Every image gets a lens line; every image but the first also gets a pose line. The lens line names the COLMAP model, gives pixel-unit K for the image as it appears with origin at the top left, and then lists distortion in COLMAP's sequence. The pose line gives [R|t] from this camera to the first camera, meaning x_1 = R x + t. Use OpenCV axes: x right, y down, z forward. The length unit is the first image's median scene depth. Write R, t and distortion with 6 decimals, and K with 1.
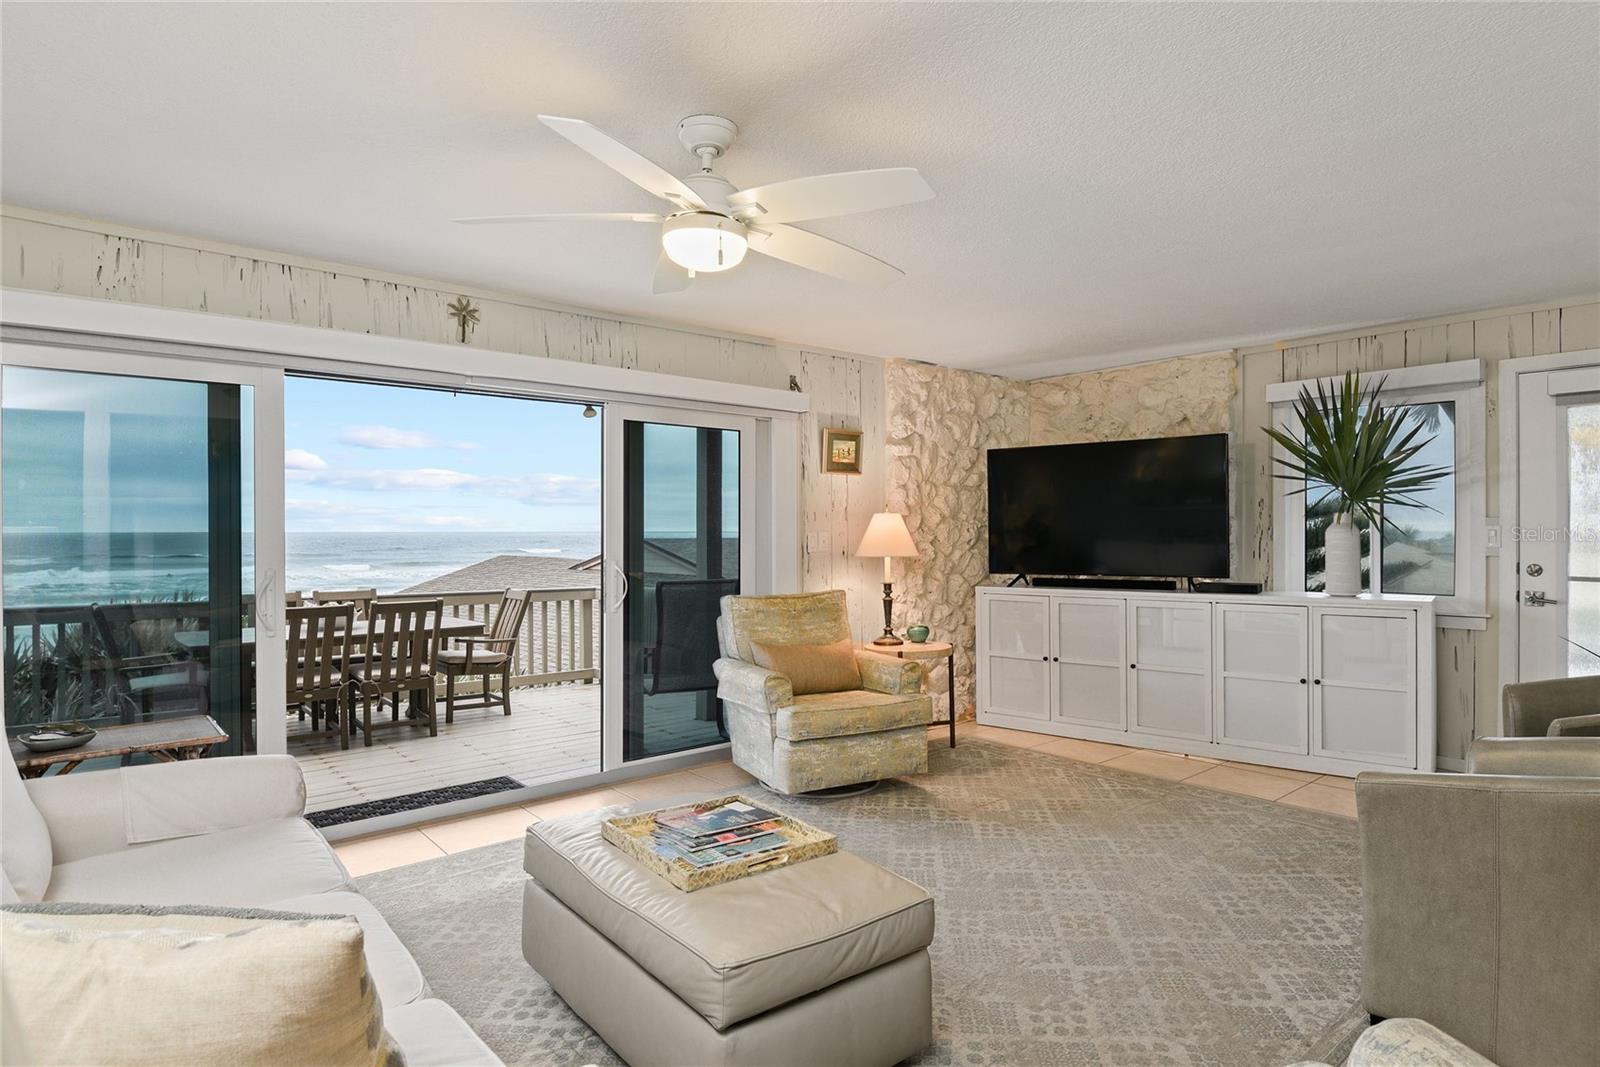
lens RADIAL K [[857.9, 0, 802.3], [0, 857.9, 533.2], [0, 0, 1]] dist [0.012557, -0.018779]
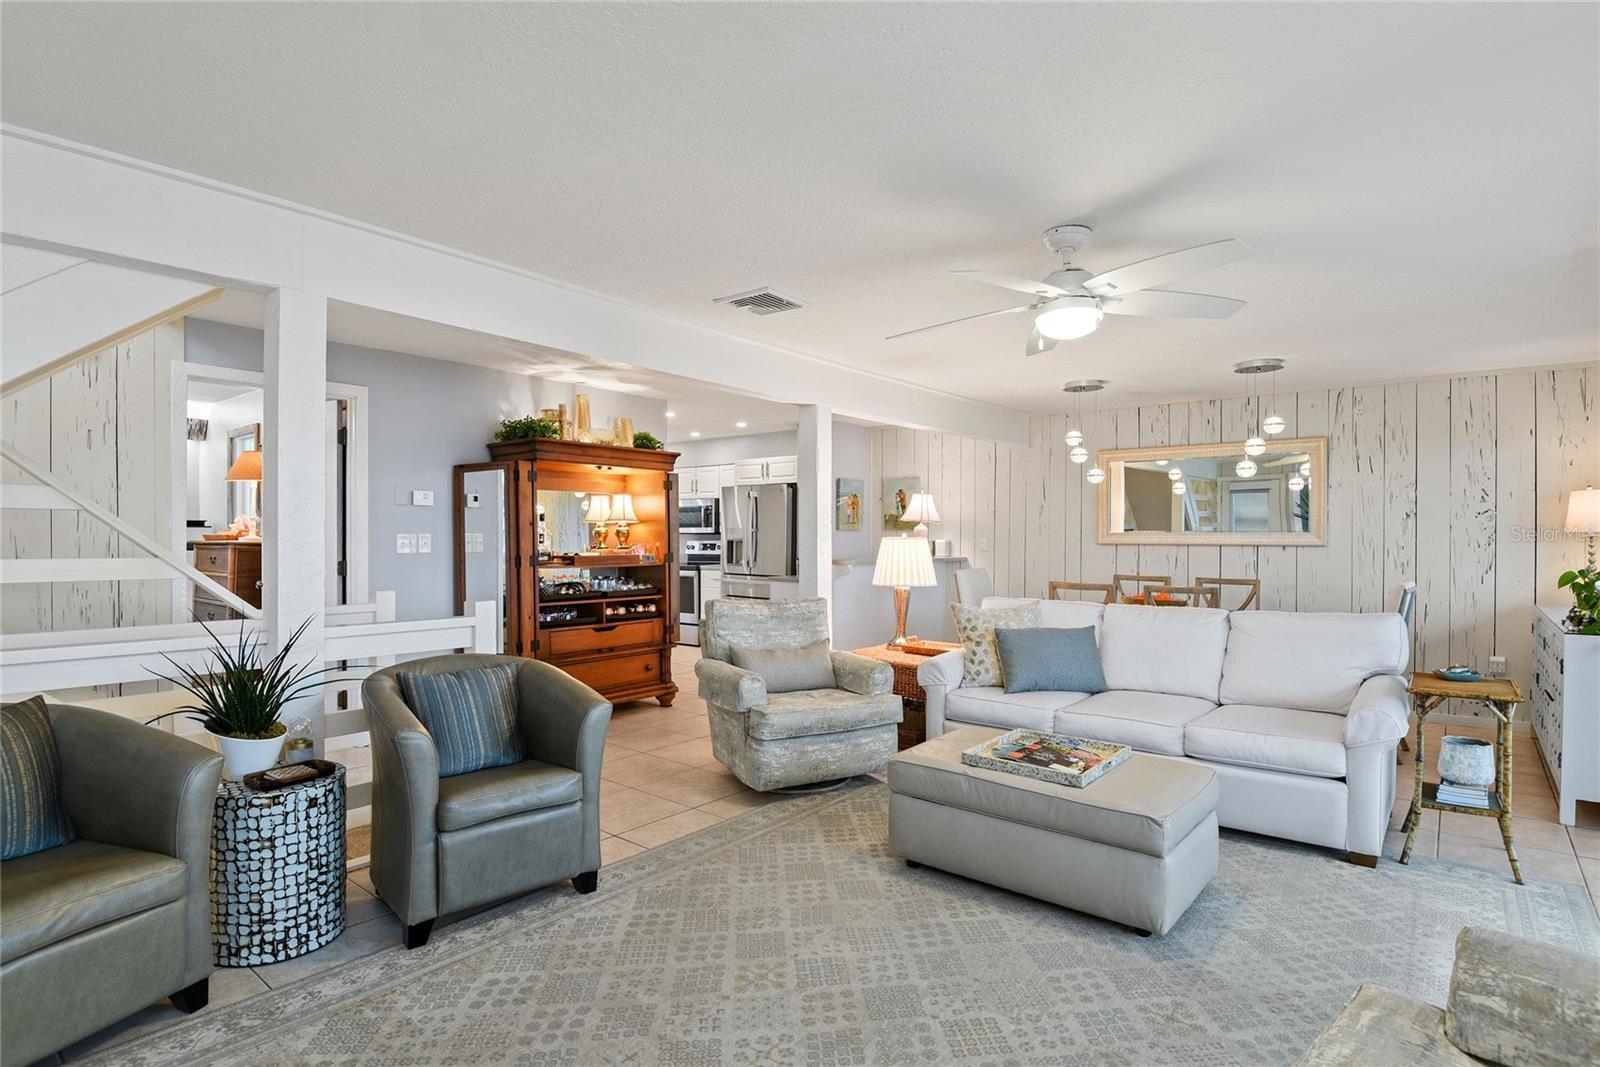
lens RADIAL K [[817.0, 0, 799.0], [0, 817.0, 541.6], [0, 0, 1]] dist [0.002342, -0.017246]
pose [[-0.983374, -0.002308, -0.181576, 0.271786], [-0.003898, 0.999957, 0.008401, -0.000999], [0.181549, 0.008970, -0.983341, 1.125028]]
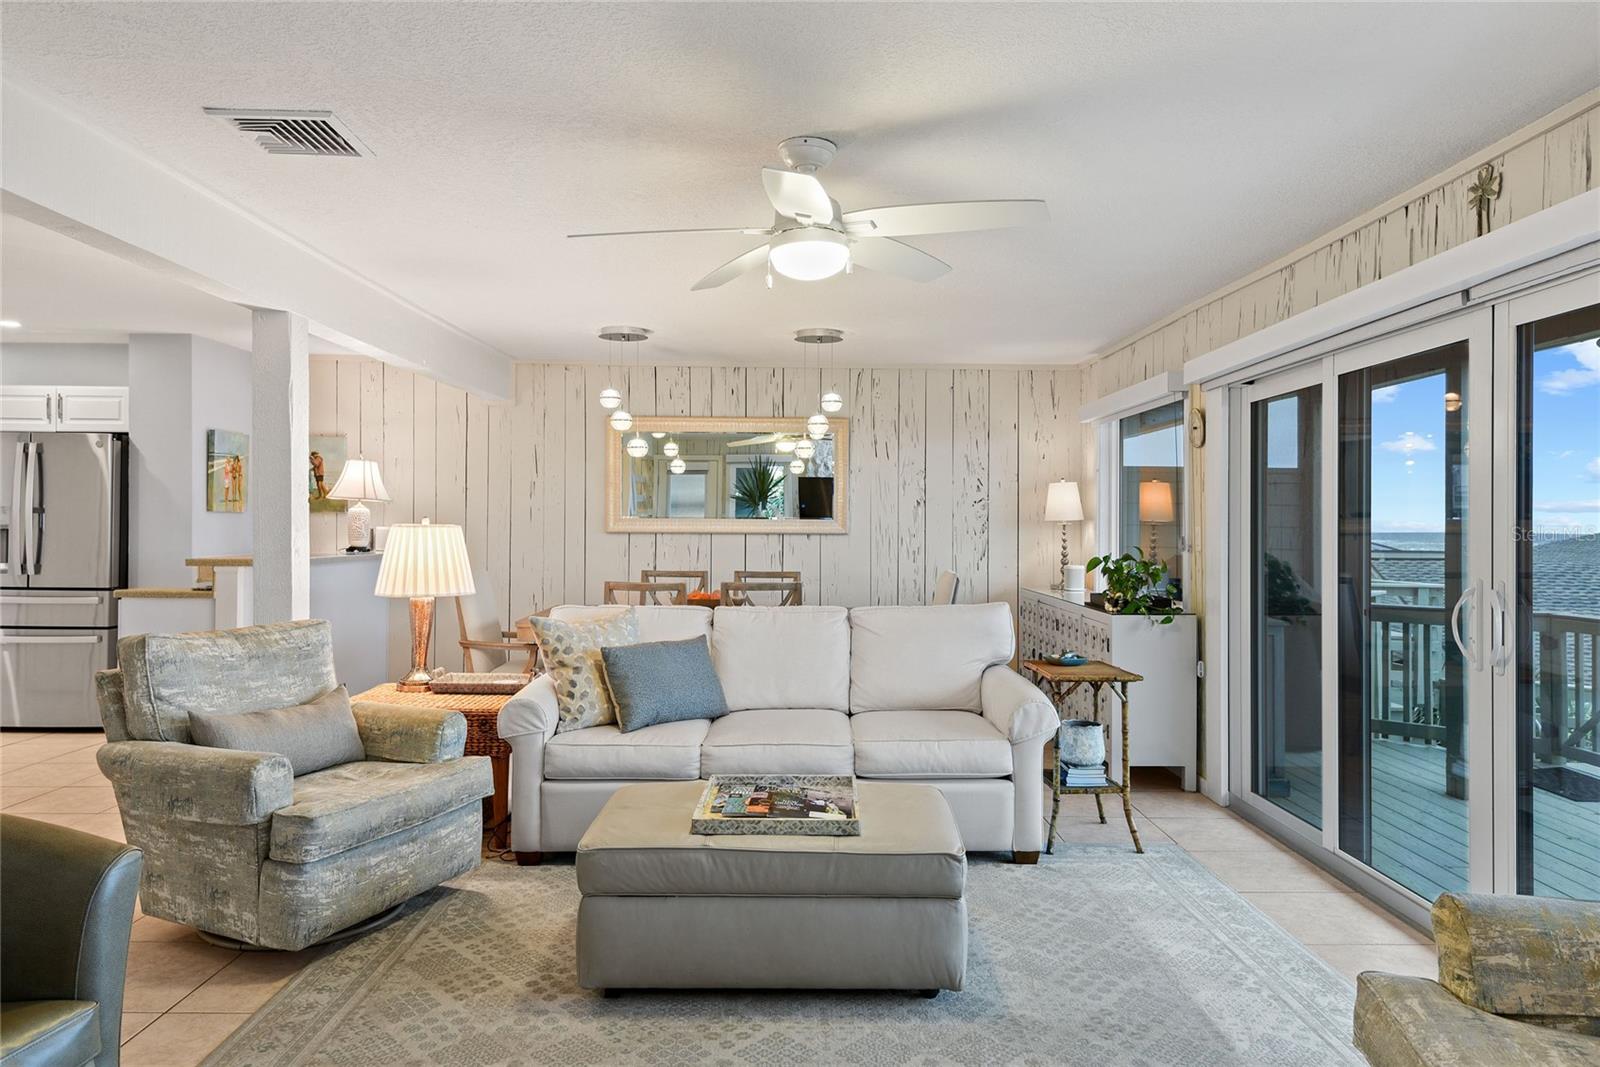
lens RADIAL K [[1042.2, 0, 807.2], [0, 1042.2, 530.6], [0, 0, 1]] dist [0.040981, -0.025108]
pose [[-0.636031, 0.000302, -0.771663, 0.459281], [-0.008139, 0.999942, 0.007100, -0.002266], [0.771620, 0.010796, -0.635992, 0.946160]]
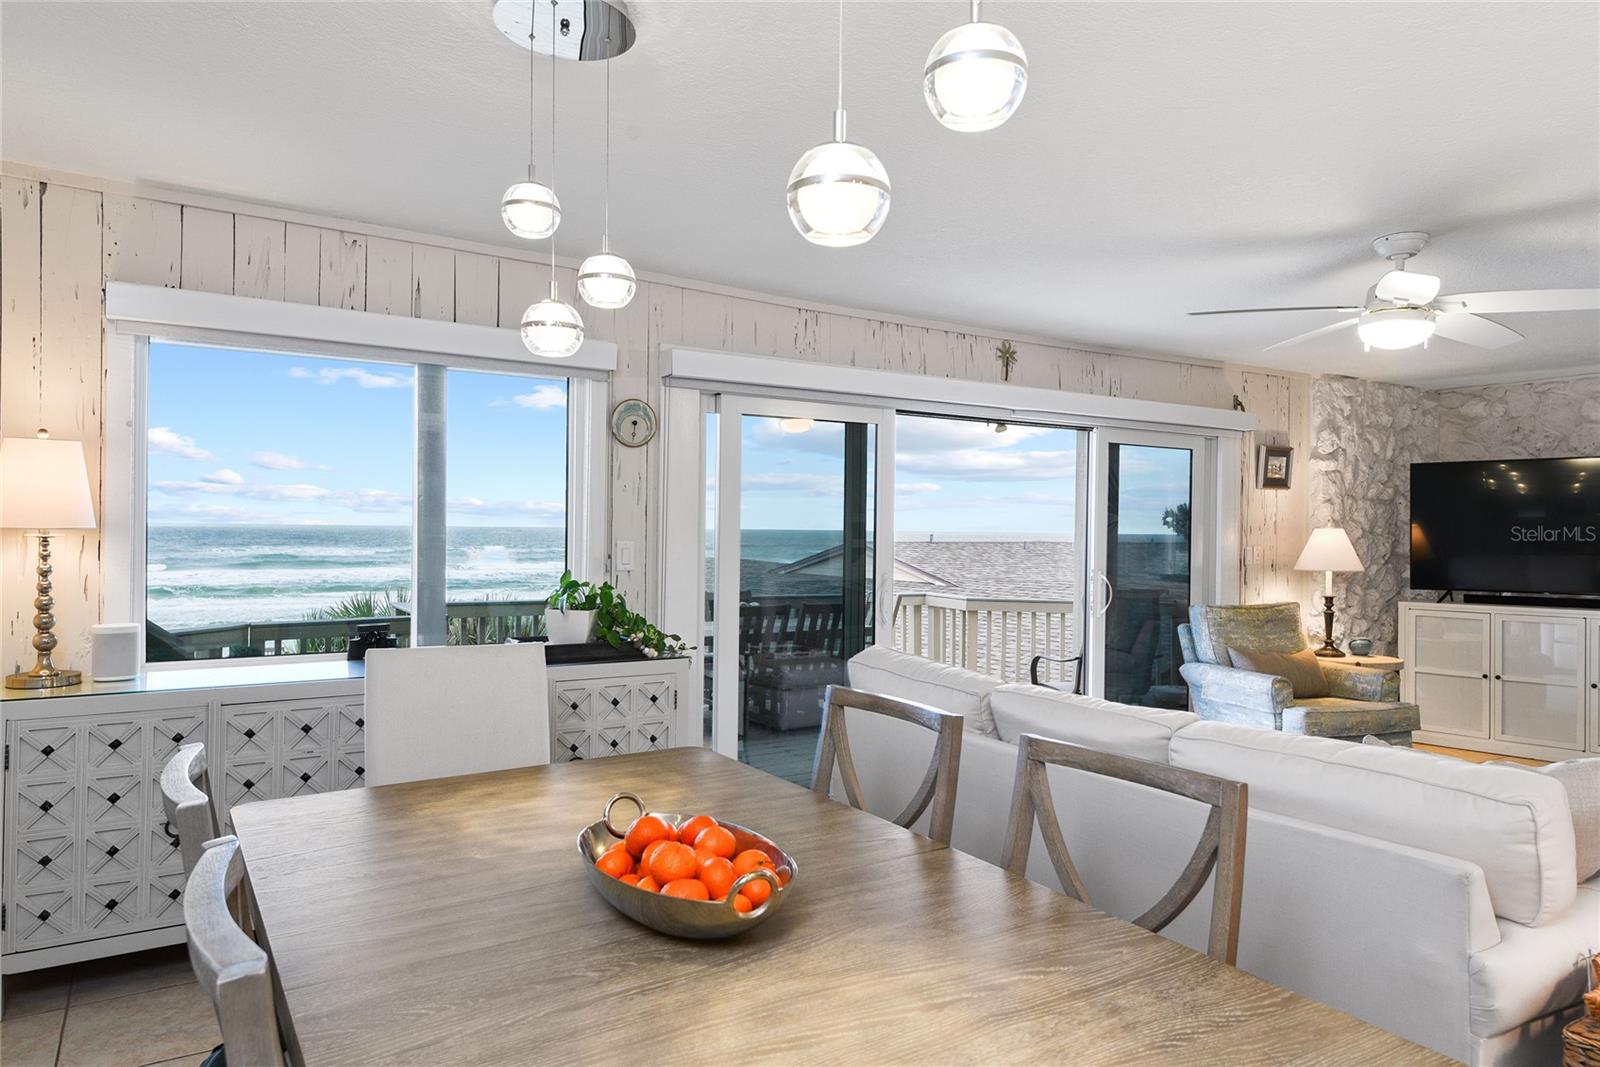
lens RADIAL K [[965.5, 0, 803.4], [0, 965.5, 538.9], [0, 0, 1]] dist [0.027444, -0.026420]
pose [[0.987778, 0.013177, -0.155312, -0.389256], [-0.012448, 0.999906, 0.005664, -0.010733], [0.155372, -0.003661, 0.987849, -0.279764]]
